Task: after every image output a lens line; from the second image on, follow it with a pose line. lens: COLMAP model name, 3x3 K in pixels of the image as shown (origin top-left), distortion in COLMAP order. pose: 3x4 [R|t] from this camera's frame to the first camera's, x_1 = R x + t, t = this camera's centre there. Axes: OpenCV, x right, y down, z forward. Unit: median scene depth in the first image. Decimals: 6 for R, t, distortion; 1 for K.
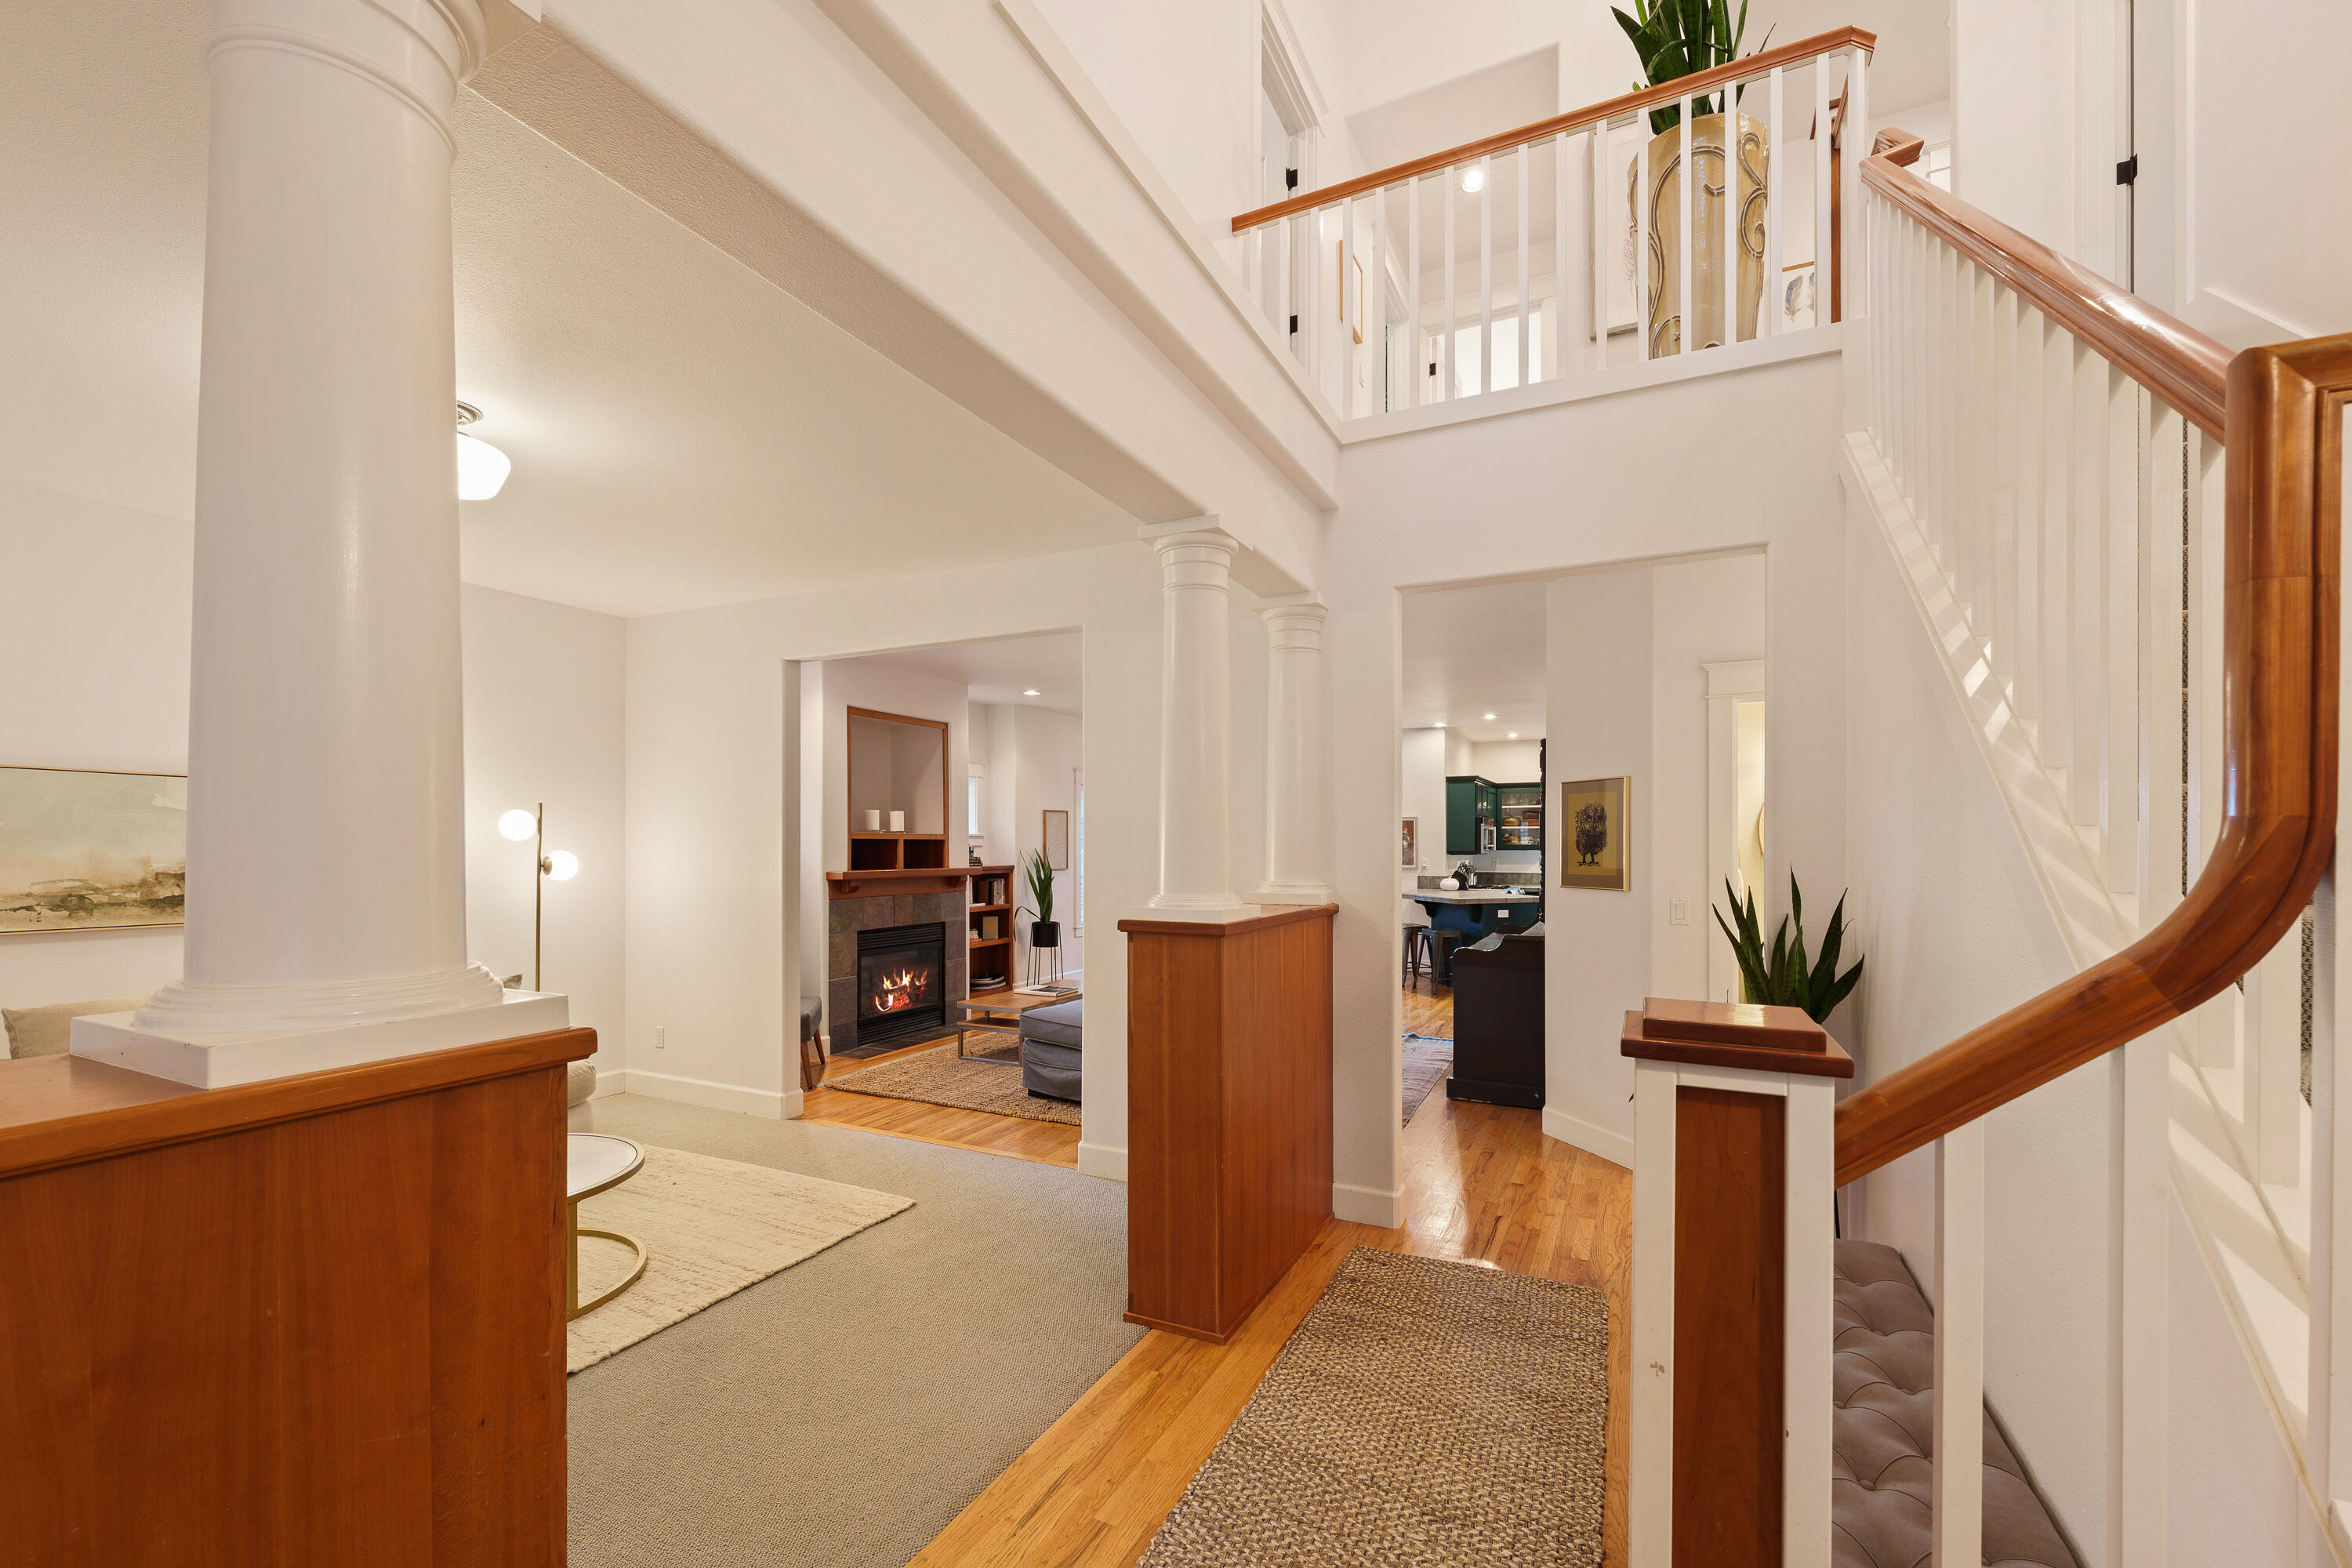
lens RADIAL K [[973.6, 0, 1174.0], [0, 973.6, 850.1], [0, 0, 1]] dist [0.009500, -0.000181]
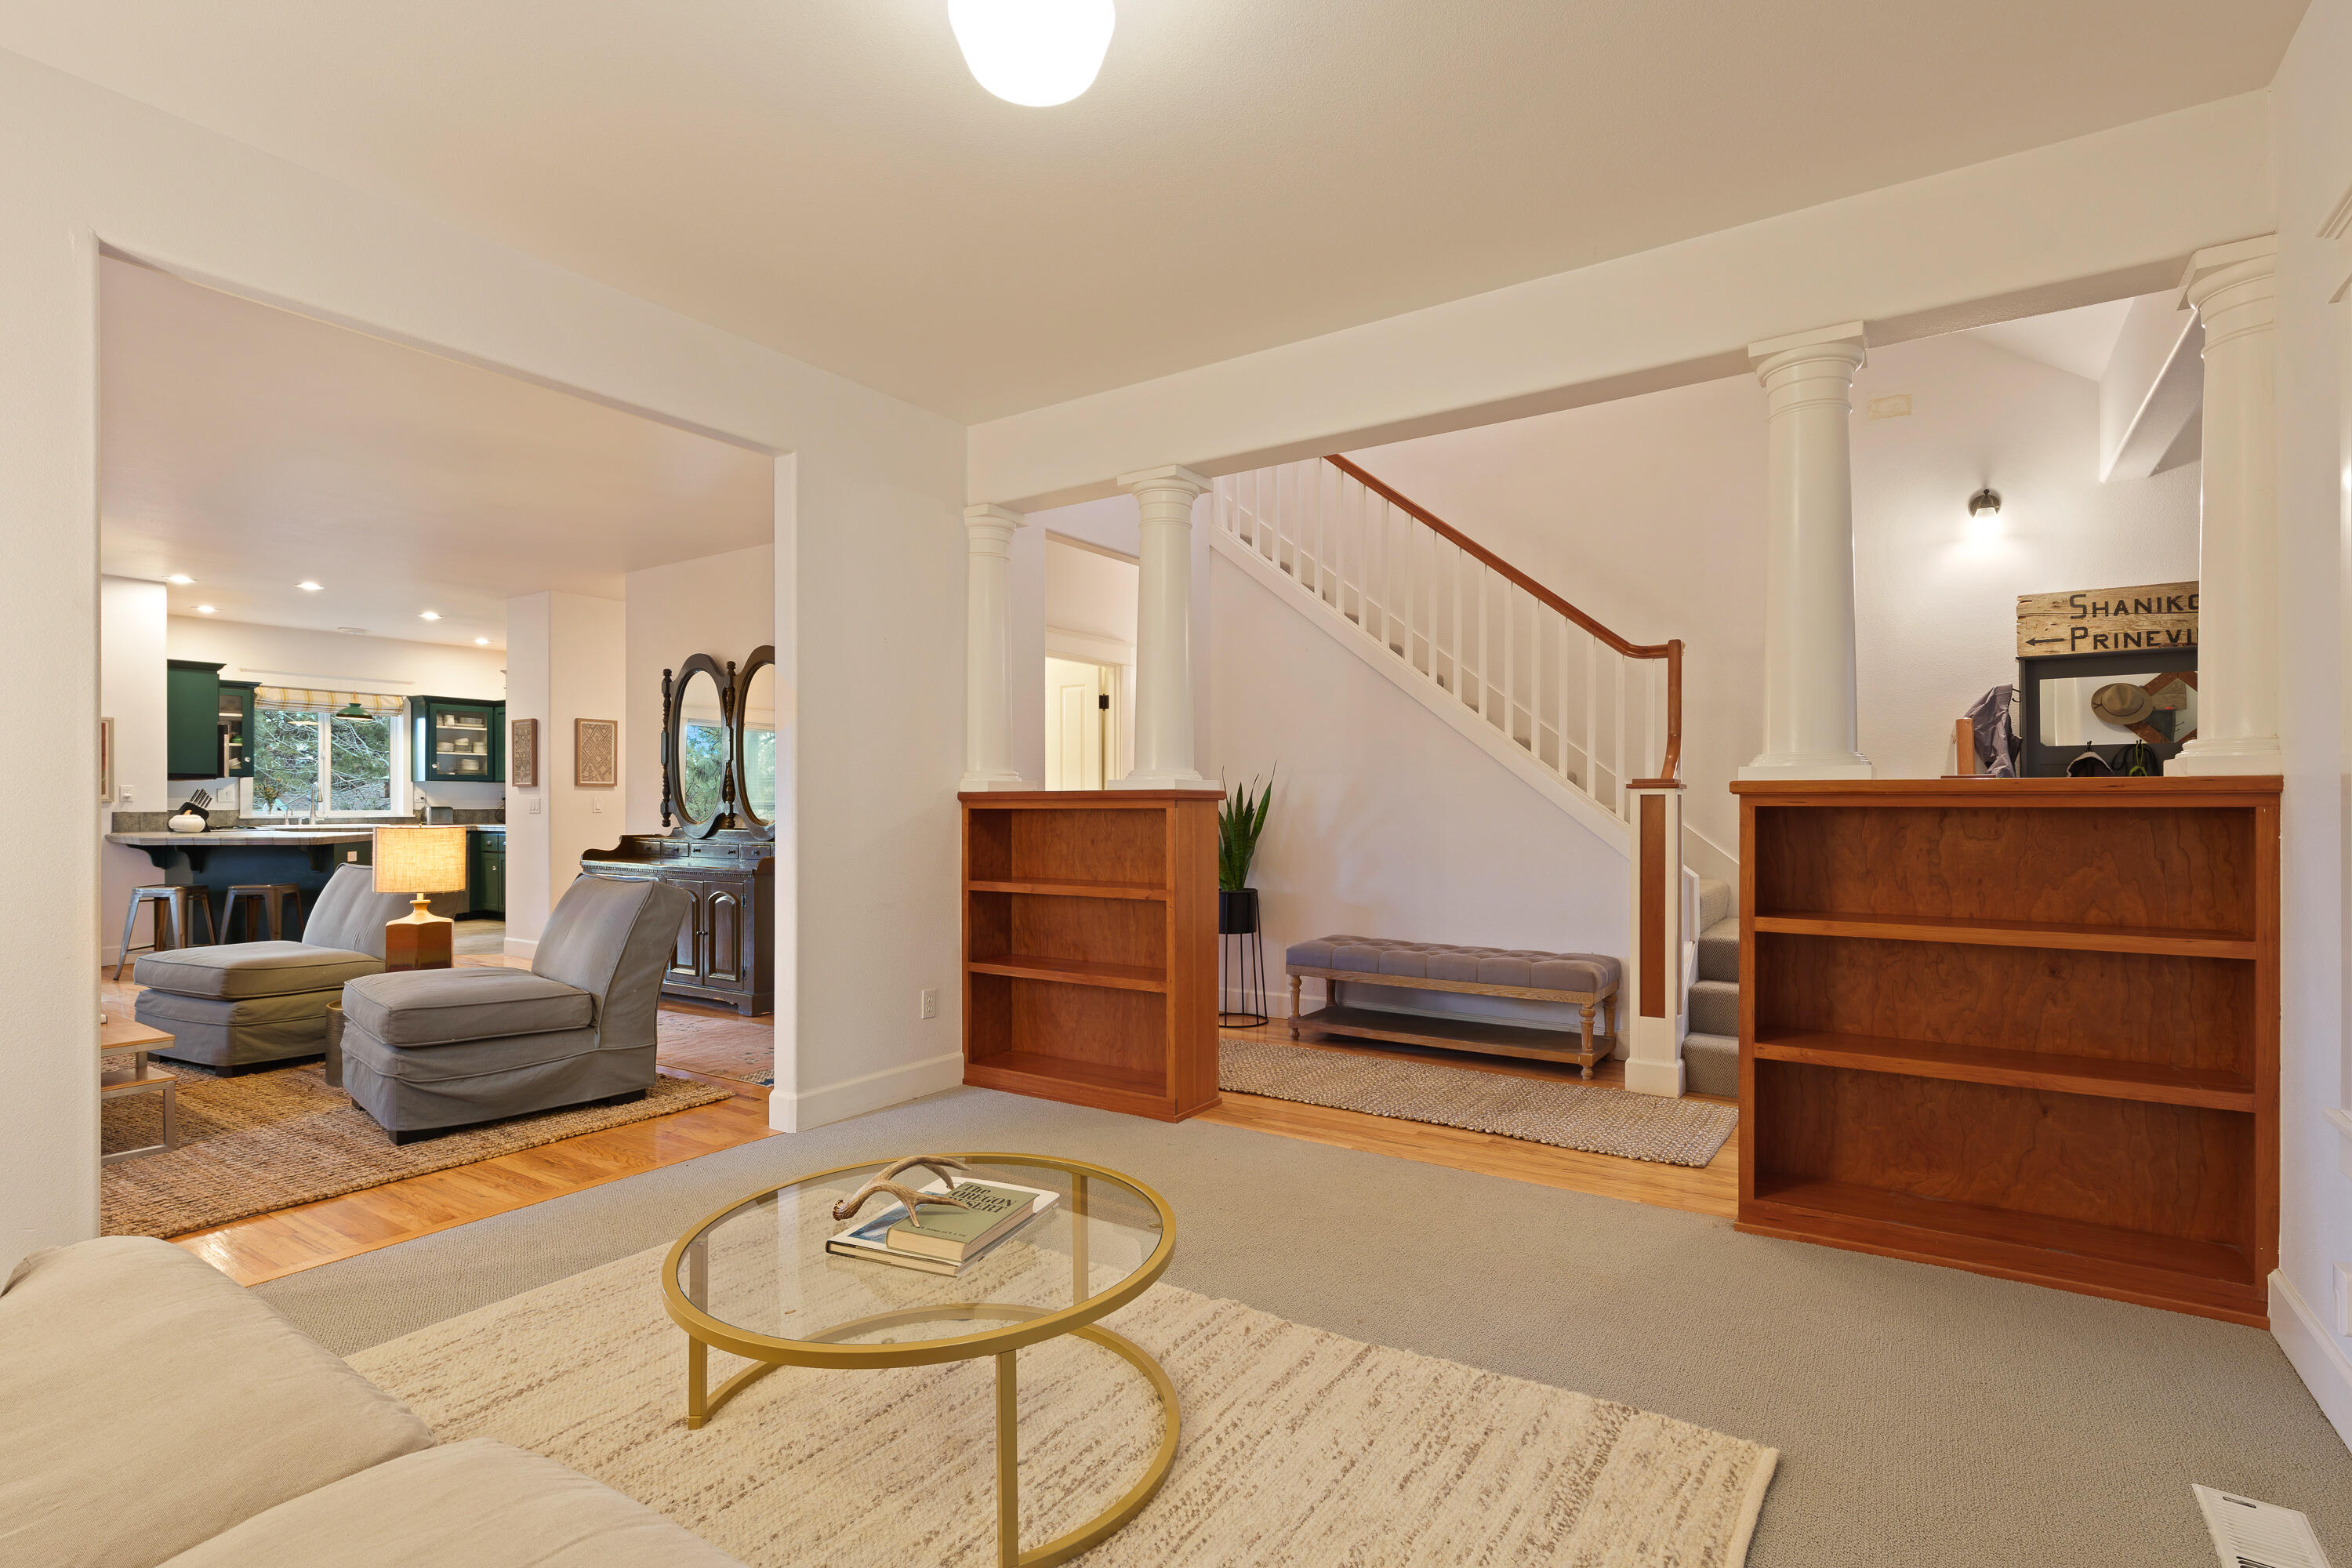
lens RADIAL K [[1119.2, 0, 1186.4], [0, 1119.2, 808.4], [0, 0, 1]] dist [-0.002985, -0.000285]
pose [[0.115235, -0.004472, 0.993328, -0.580678], [0.003622, 0.999985, 0.004081, 0.035255], [-0.993332, 0.003128, 0.115249, 0.337177]]
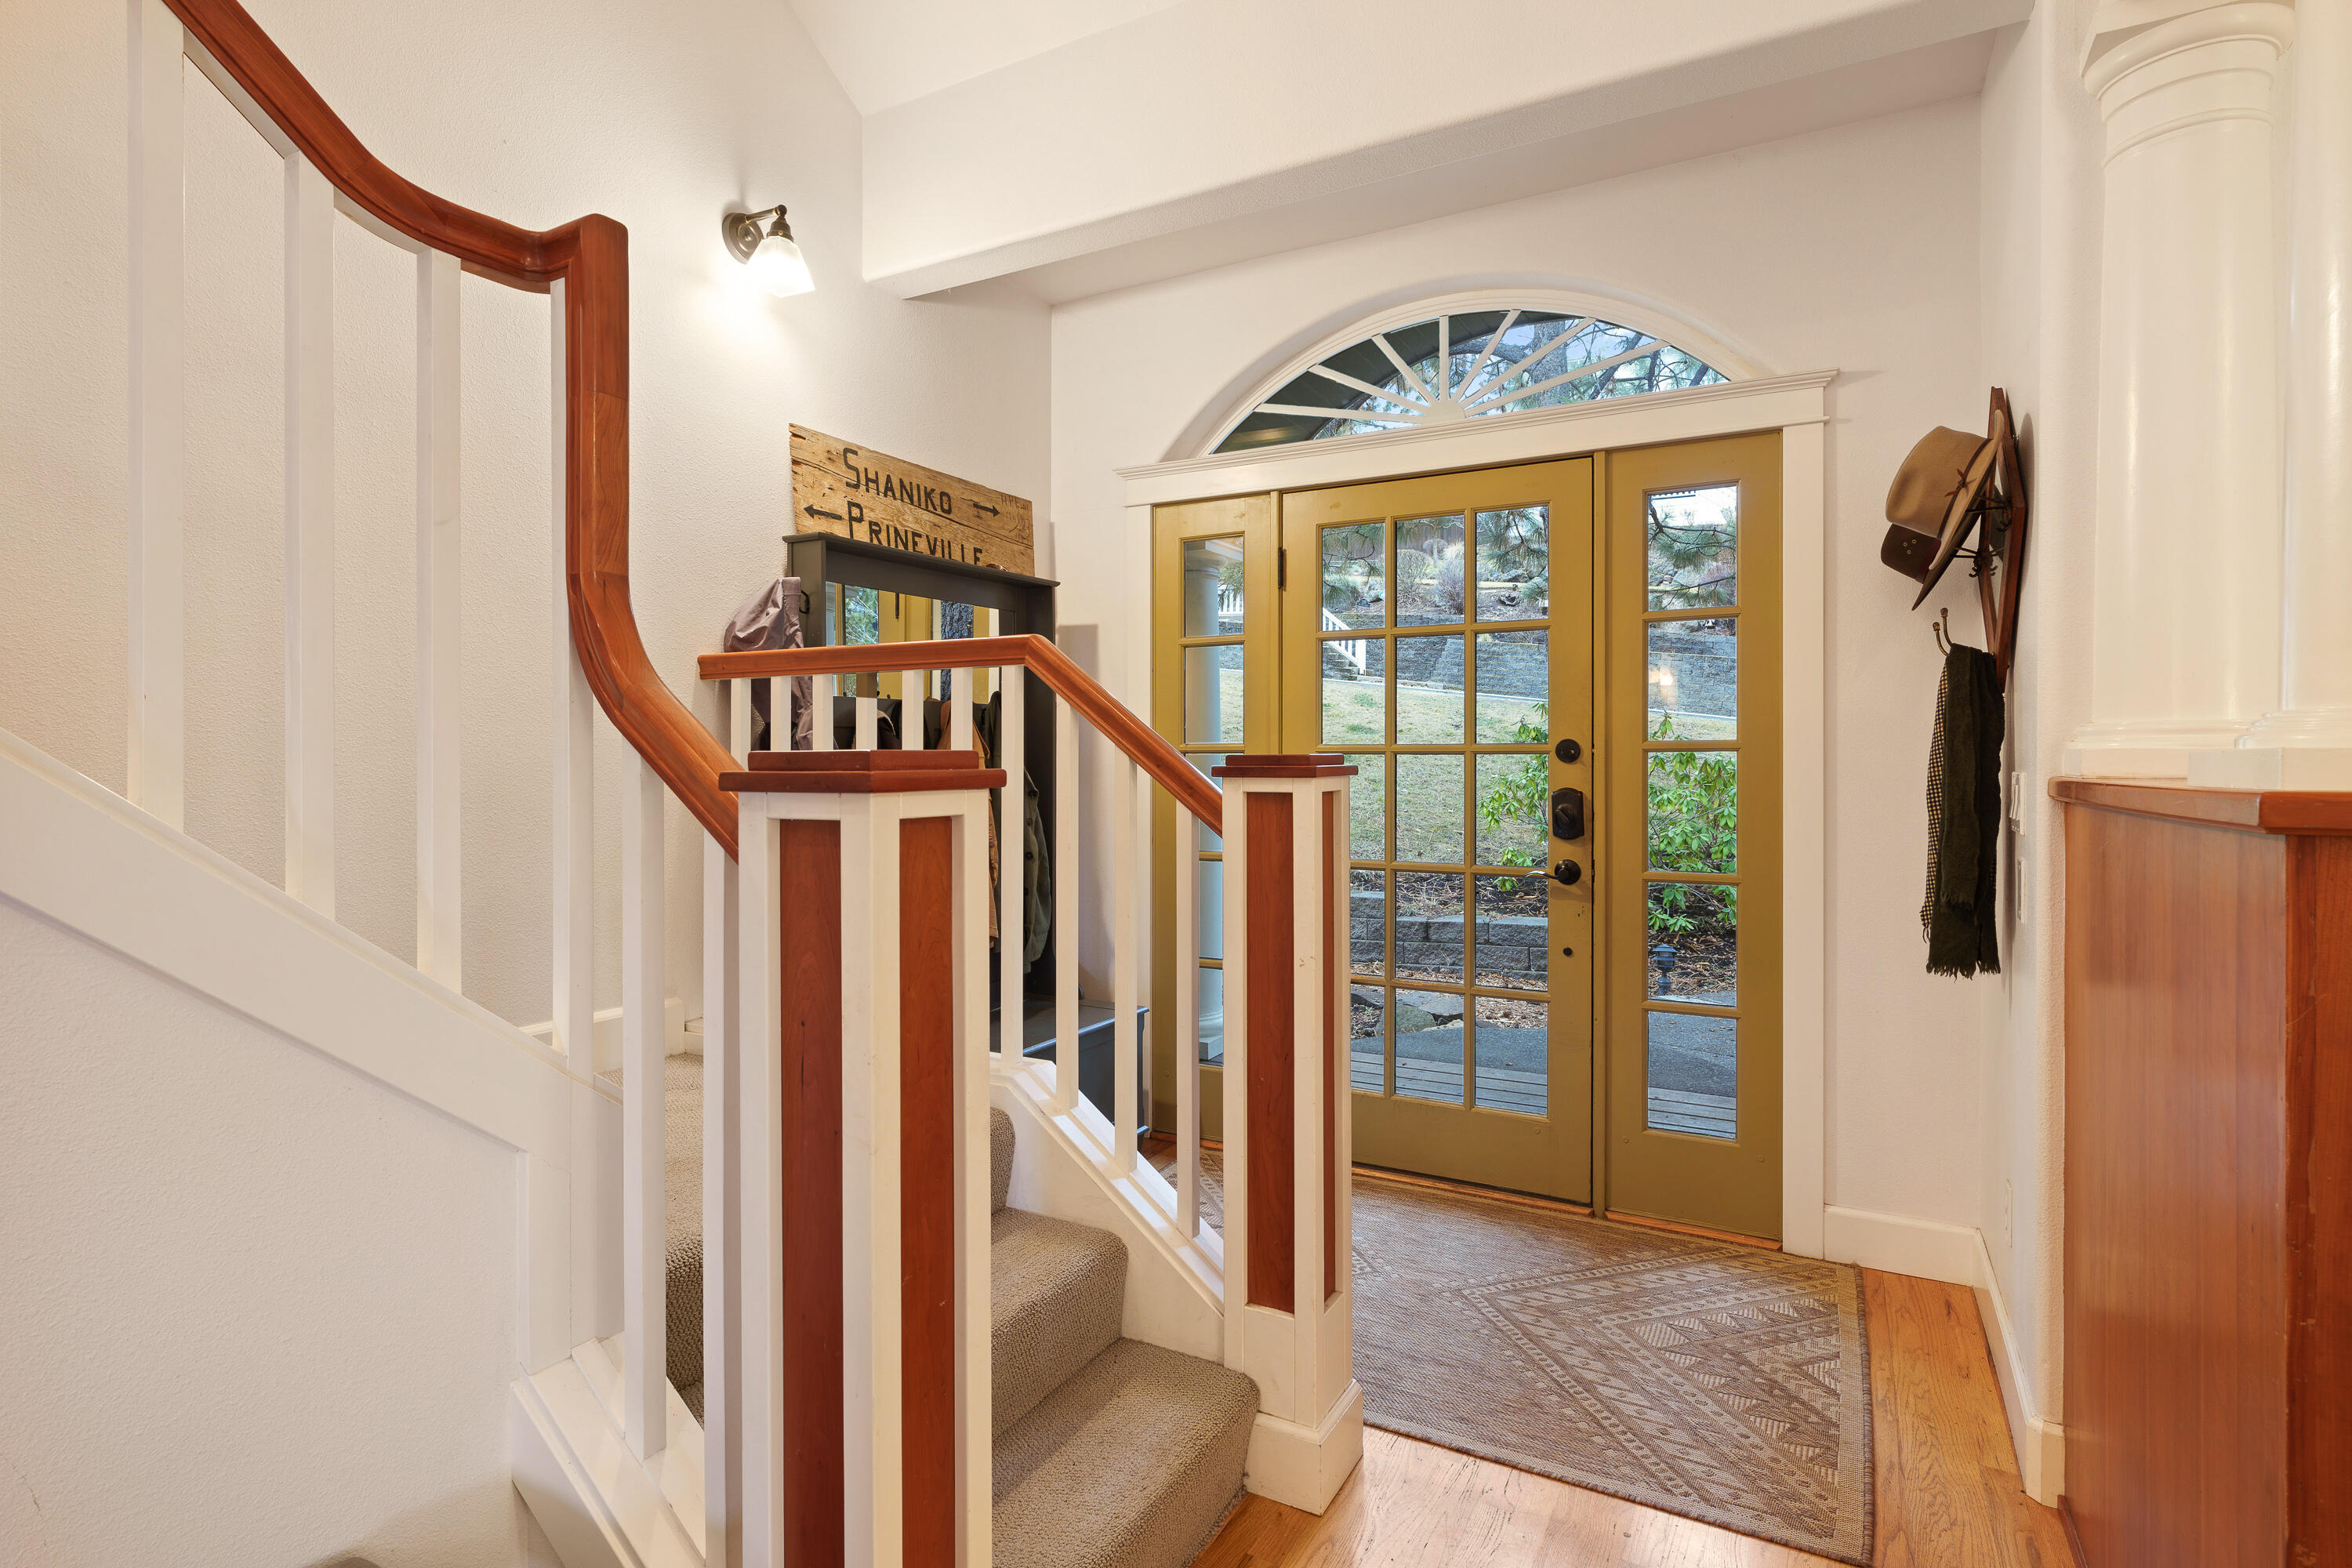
lens RADIAL K [[1169.1, 0, 1172.1], [0, 1169.1, 764.4], [0, 0, 1]] dist [-0.000698, 0.000092]
pose [[-0.999442, -0.001560, 0.033365, 0.028012], [-0.001202, 0.999941, 0.010762, 0.022600], [-0.033380, 0.010716, -0.999385, 0.309169]]
